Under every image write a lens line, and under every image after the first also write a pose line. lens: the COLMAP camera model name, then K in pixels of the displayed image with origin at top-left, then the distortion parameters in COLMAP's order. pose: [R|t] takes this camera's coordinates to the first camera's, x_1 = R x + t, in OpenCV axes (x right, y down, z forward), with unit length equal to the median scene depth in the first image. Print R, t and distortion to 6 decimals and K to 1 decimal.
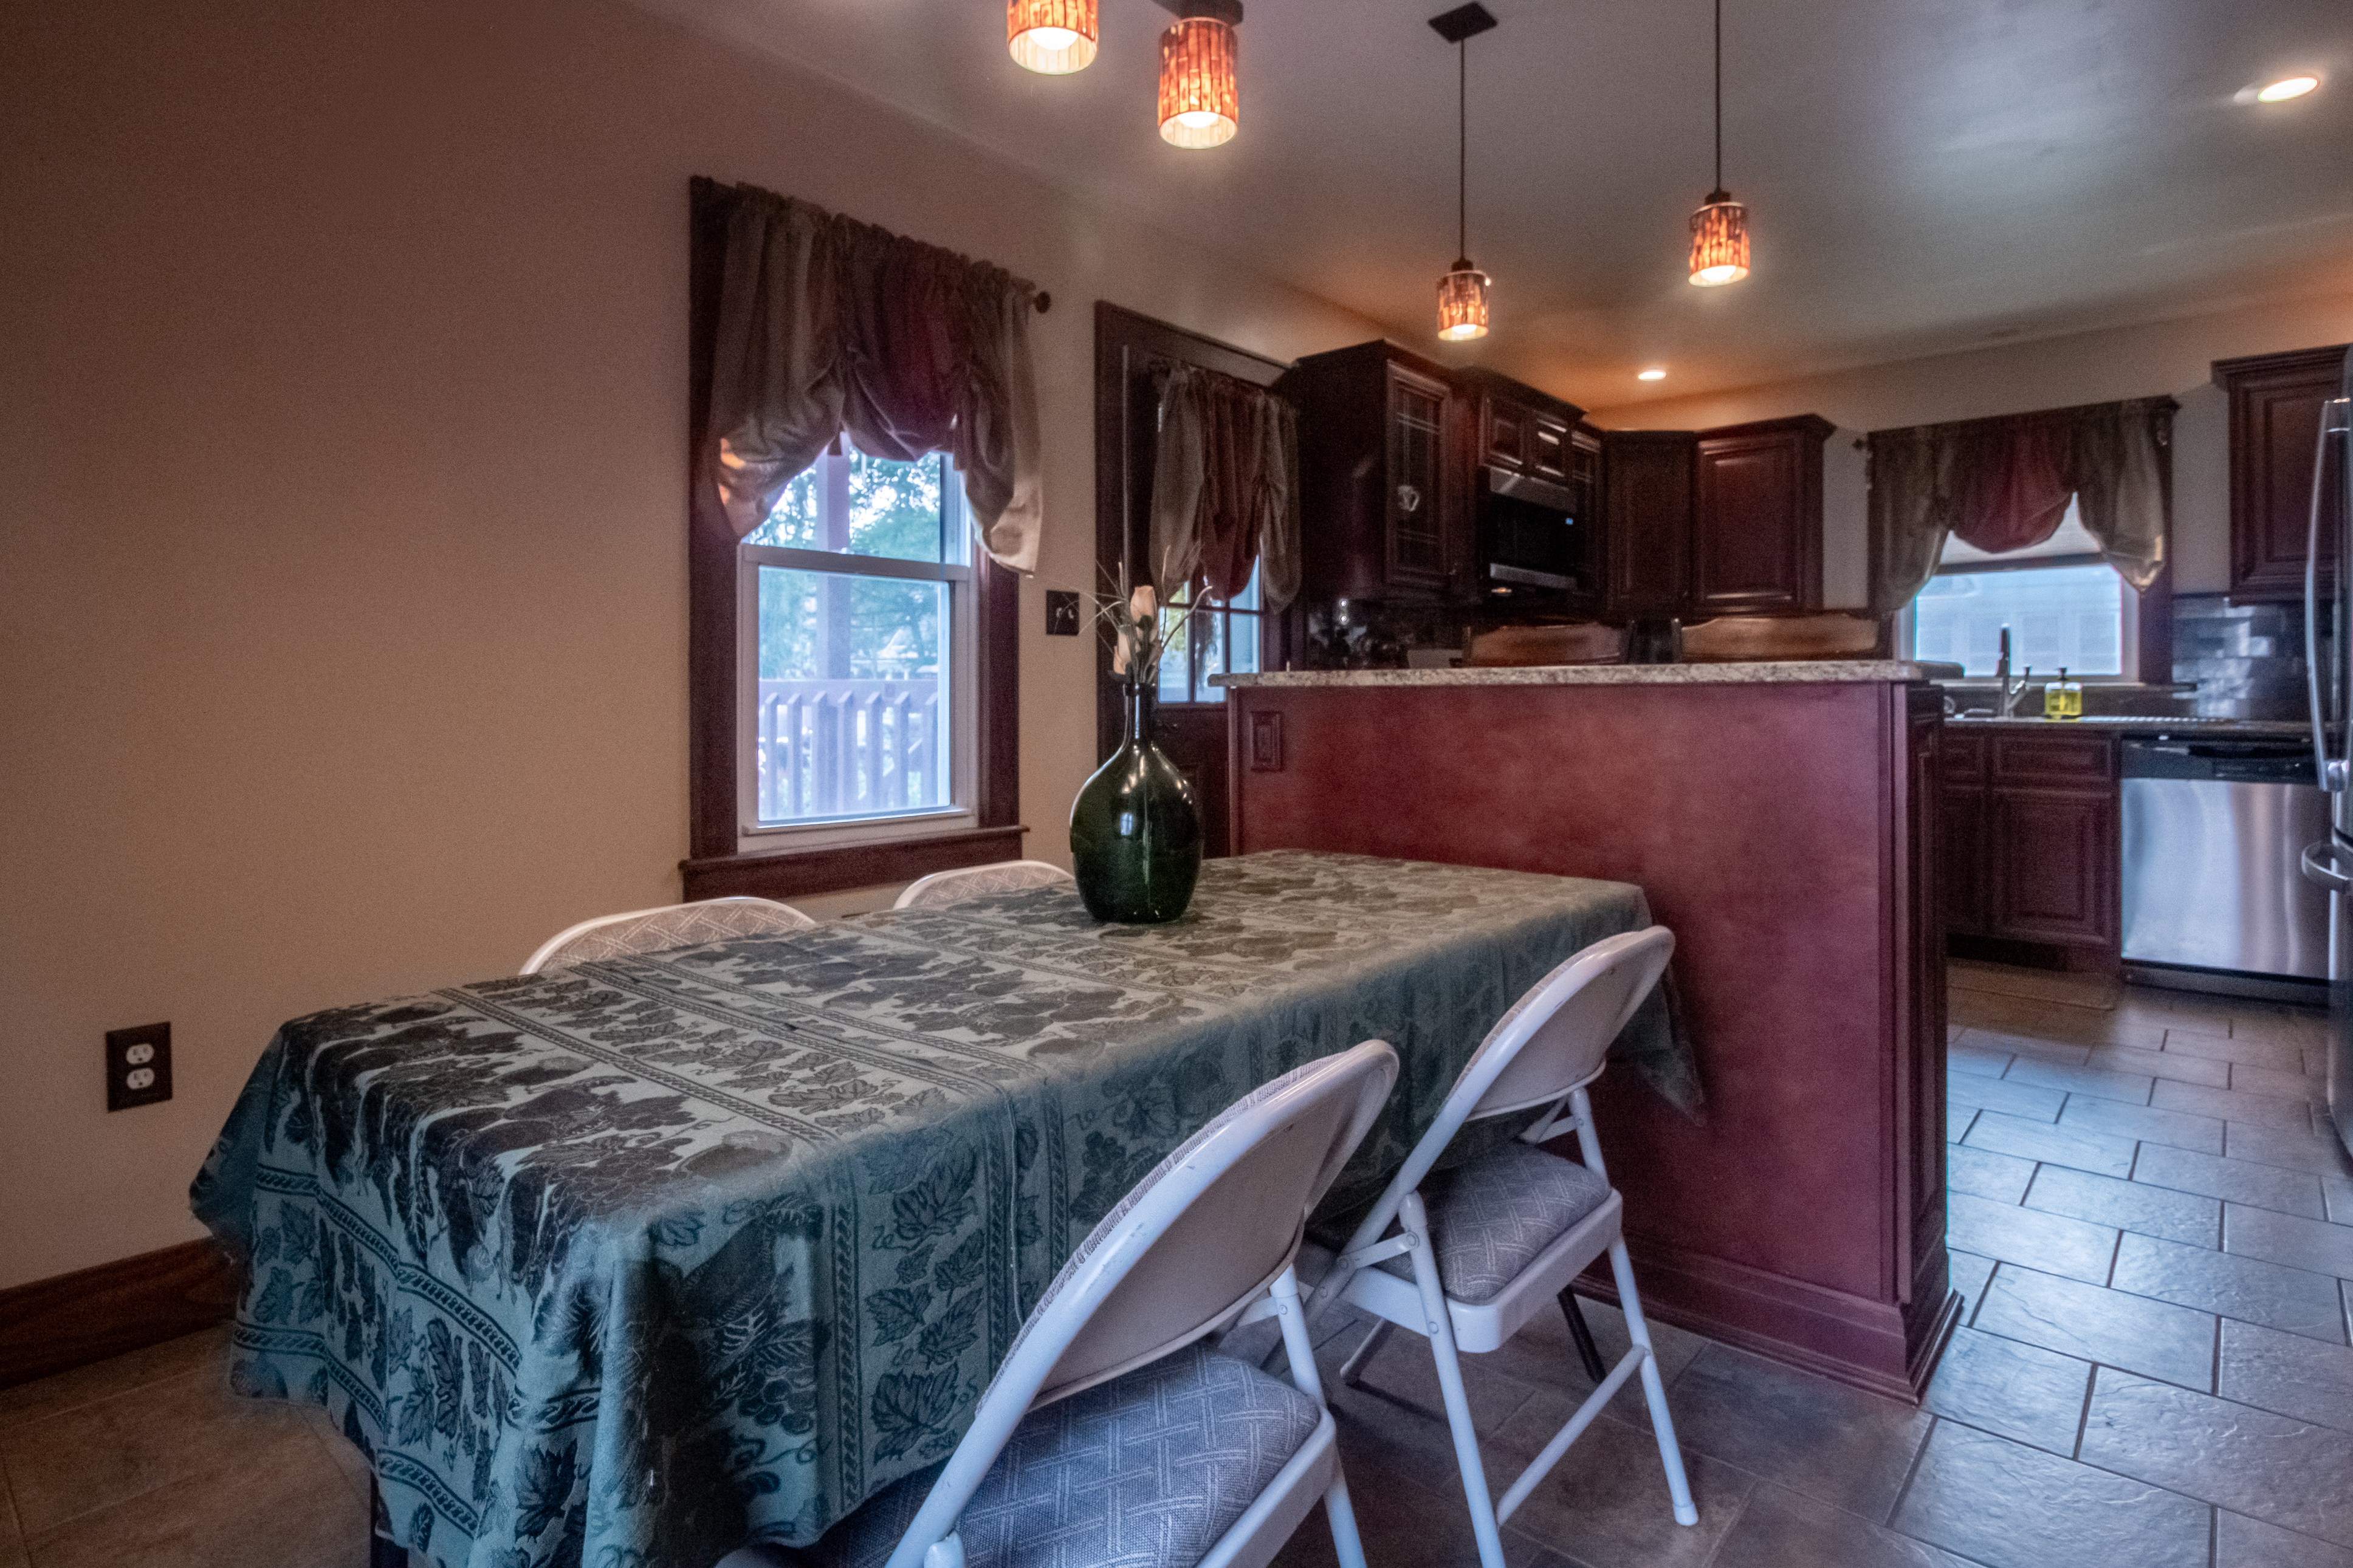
lens RADIAL K [[1162.3, 0, 1223.2], [0, 1162.3, 694.1], [0, 0, 1]] dist [-0.000745, -0.015865]
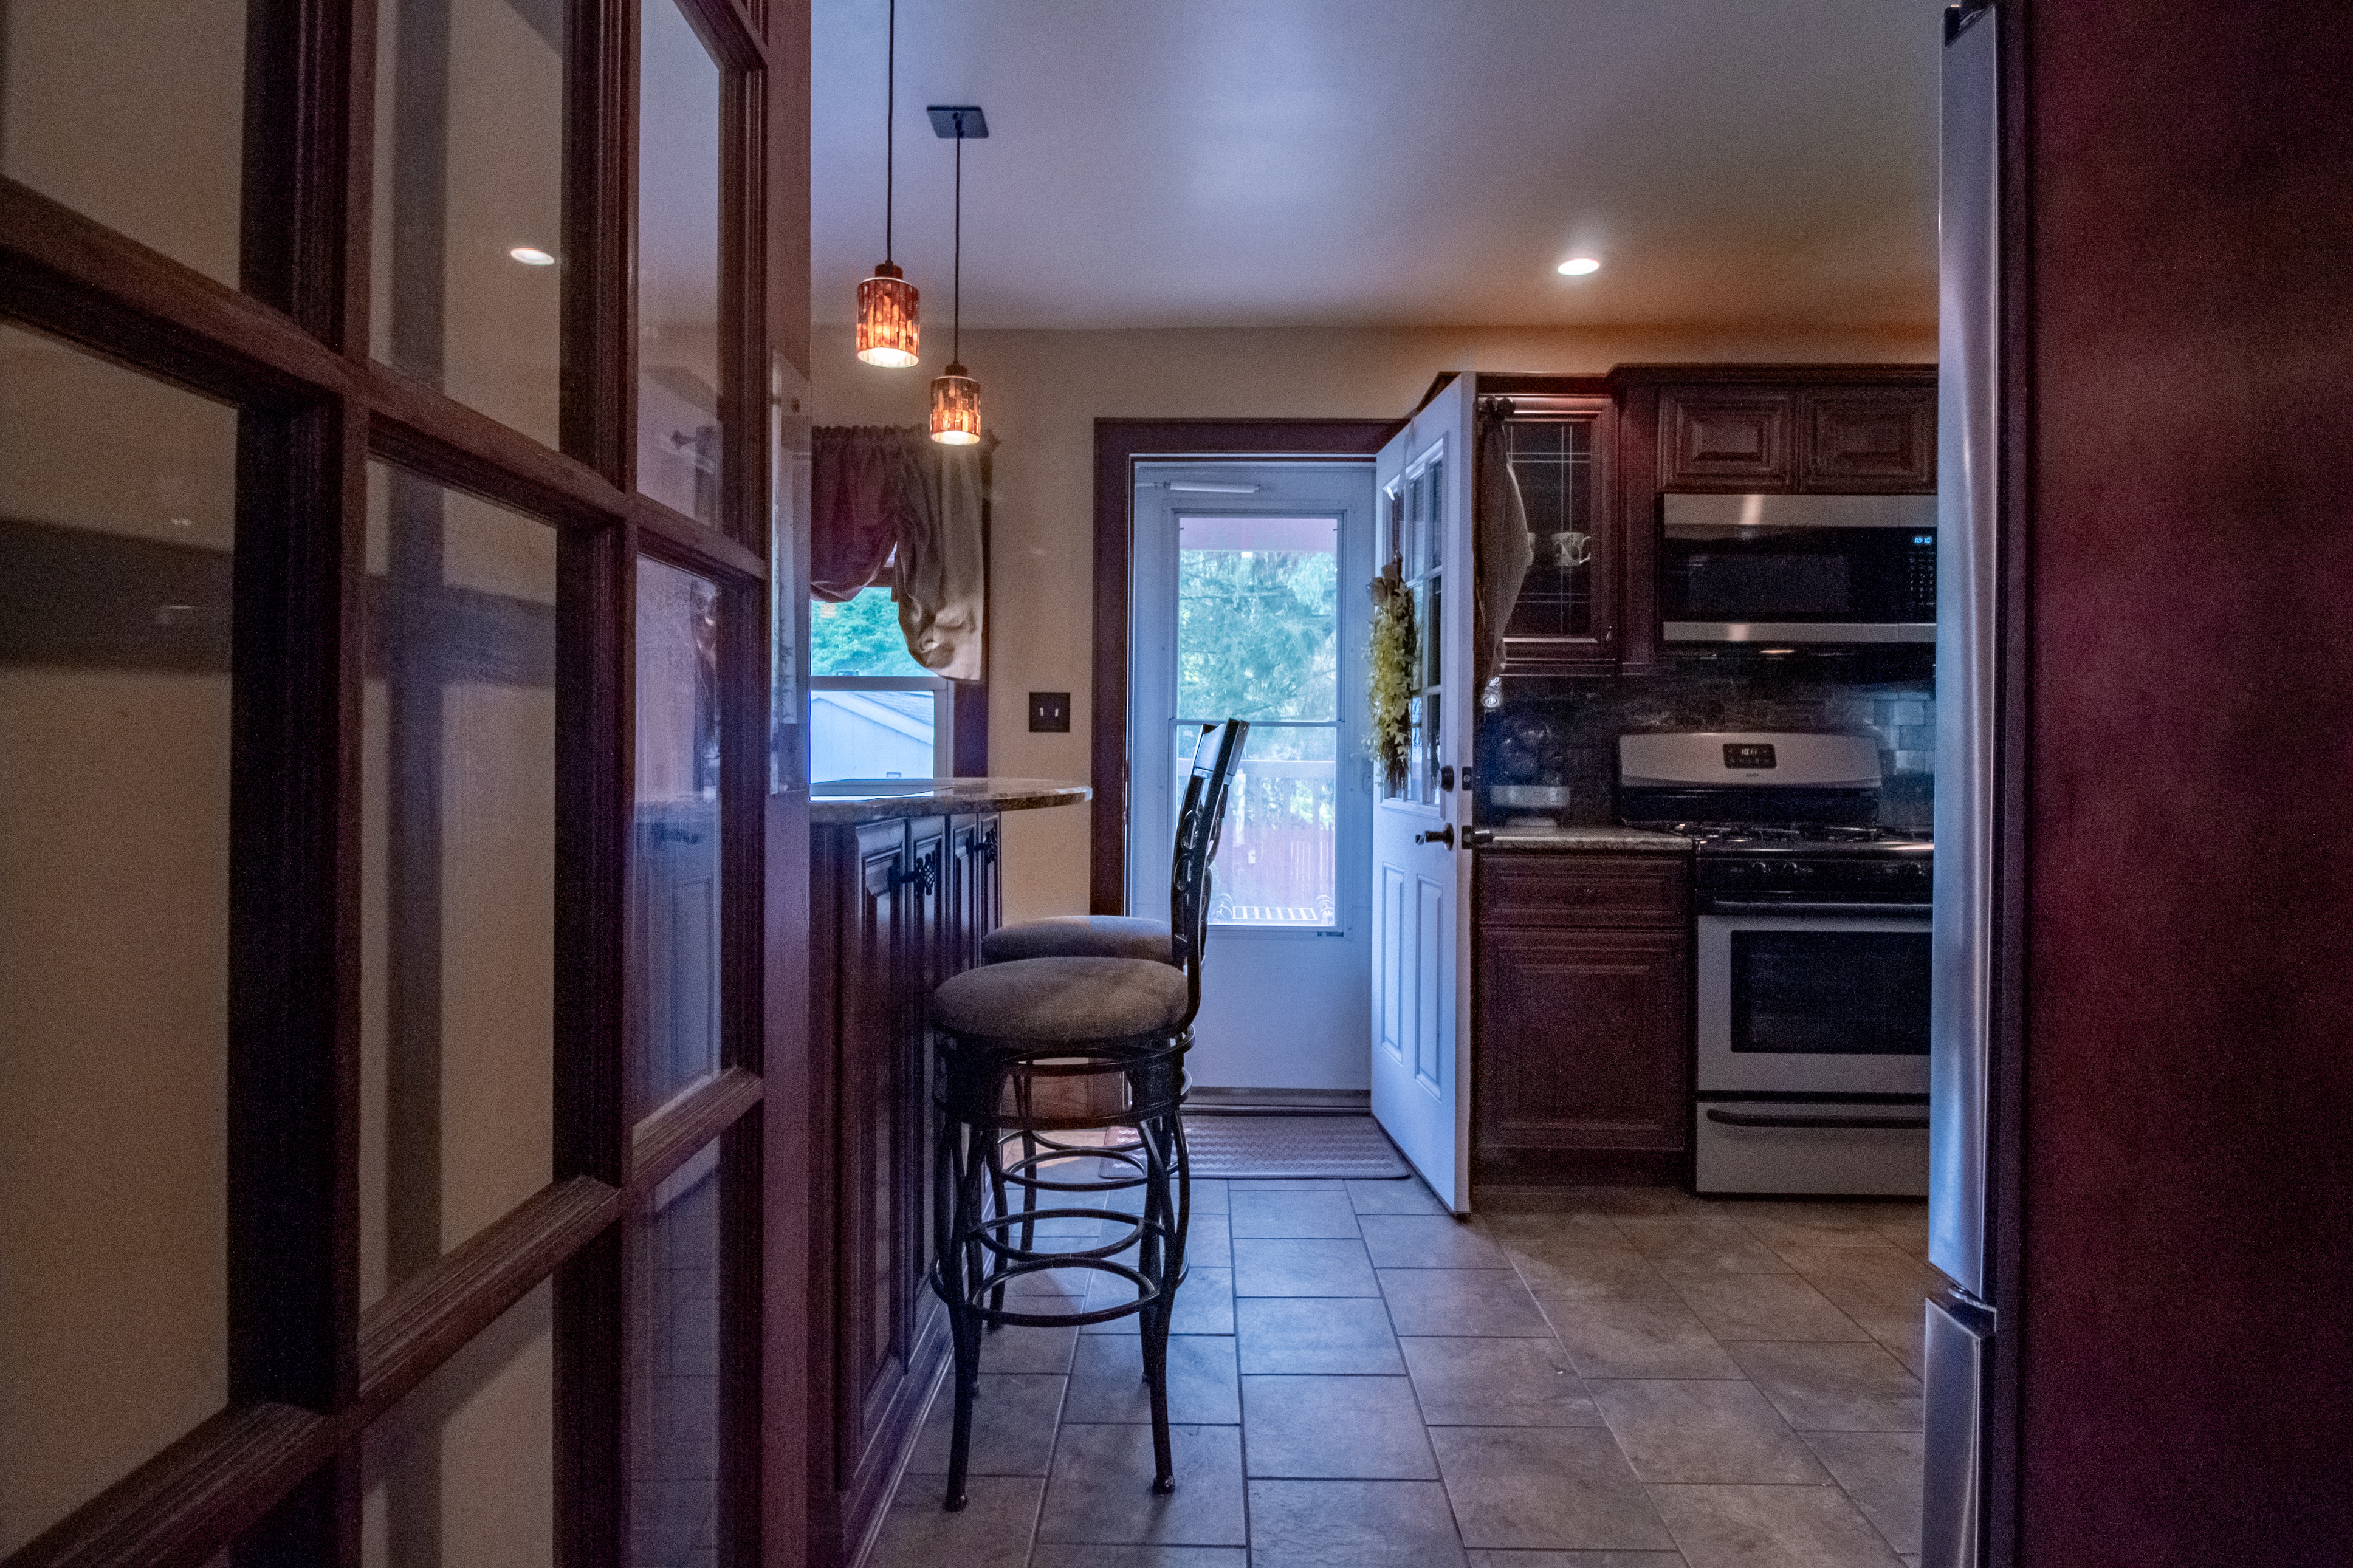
lens RADIAL K [[1203.0, 0, 1233.2], [0, 1203.0, 751.8], [0, 0, 1]] dist [0.000723, -0.000815]
pose [[0.679428, 0.007229, -0.733707, 0.601788], [-0.009469, 0.999955, 0.001084, -0.025878], [0.733681, 0.006211, 0.679465, 0.259322]]
